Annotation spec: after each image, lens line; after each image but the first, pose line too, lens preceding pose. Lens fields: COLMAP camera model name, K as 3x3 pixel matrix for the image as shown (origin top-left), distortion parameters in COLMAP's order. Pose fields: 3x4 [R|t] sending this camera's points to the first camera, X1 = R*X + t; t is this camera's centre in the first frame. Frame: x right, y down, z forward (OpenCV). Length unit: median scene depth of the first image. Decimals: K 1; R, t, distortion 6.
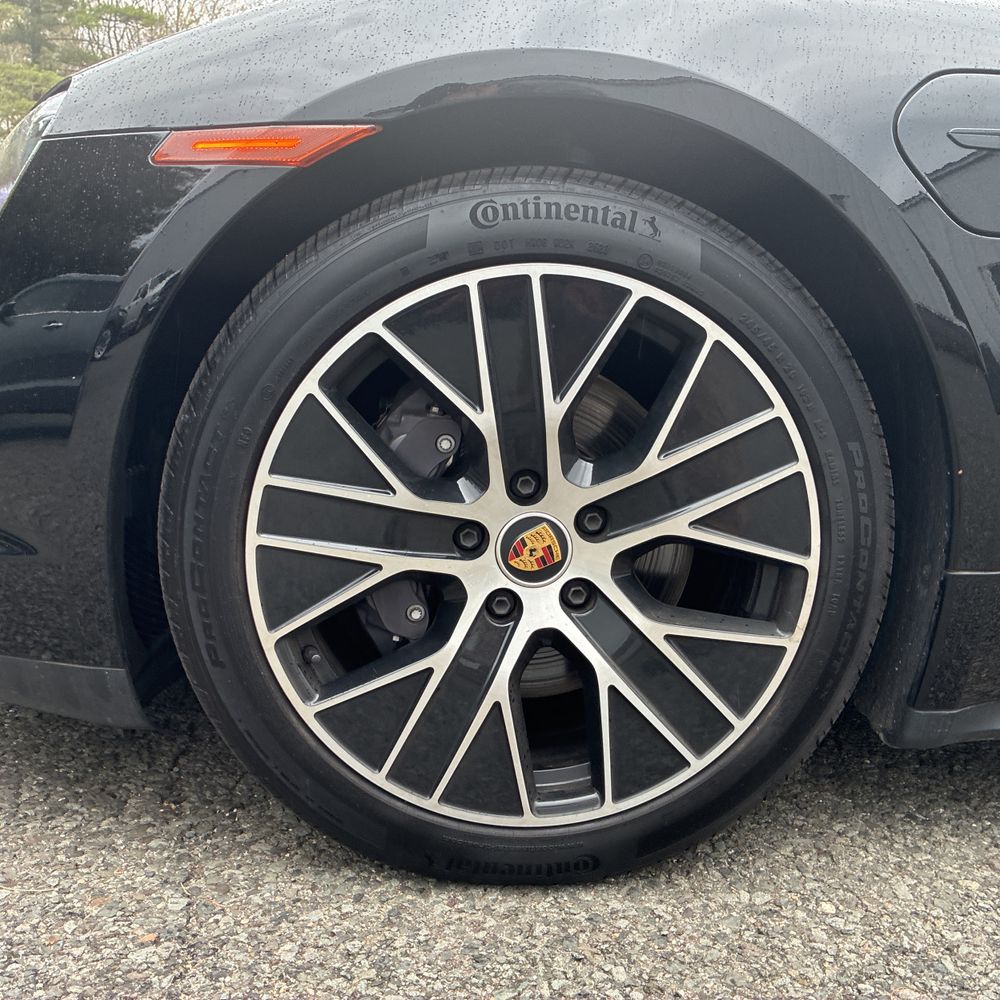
lens RADIAL K [[1033.7, 0, 492.0], [0, 1033.7, 500.1], [0, 0, 1]] dist [0.039748, -0.041750]
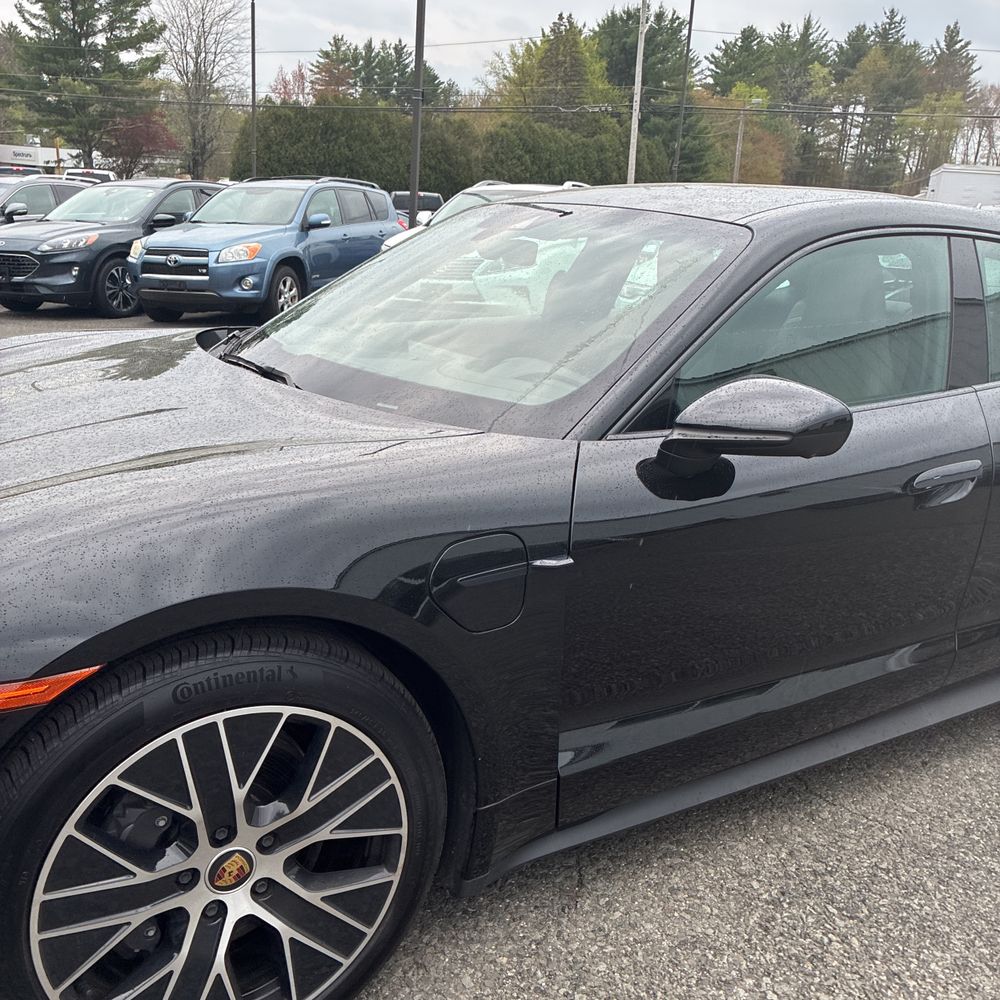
lens RADIAL K [[1017.0, 0, 502.2], [0, 1017.0, 502.3], [0, 0, 1]] dist [0.023348, -0.014952]
pose [[0.887838, -0.135023, 0.439900, -0.191395], [0.079556, 0.986626, 0.142269, -0.665612], [-0.453226, -0.091315, 0.886706, -0.450713]]
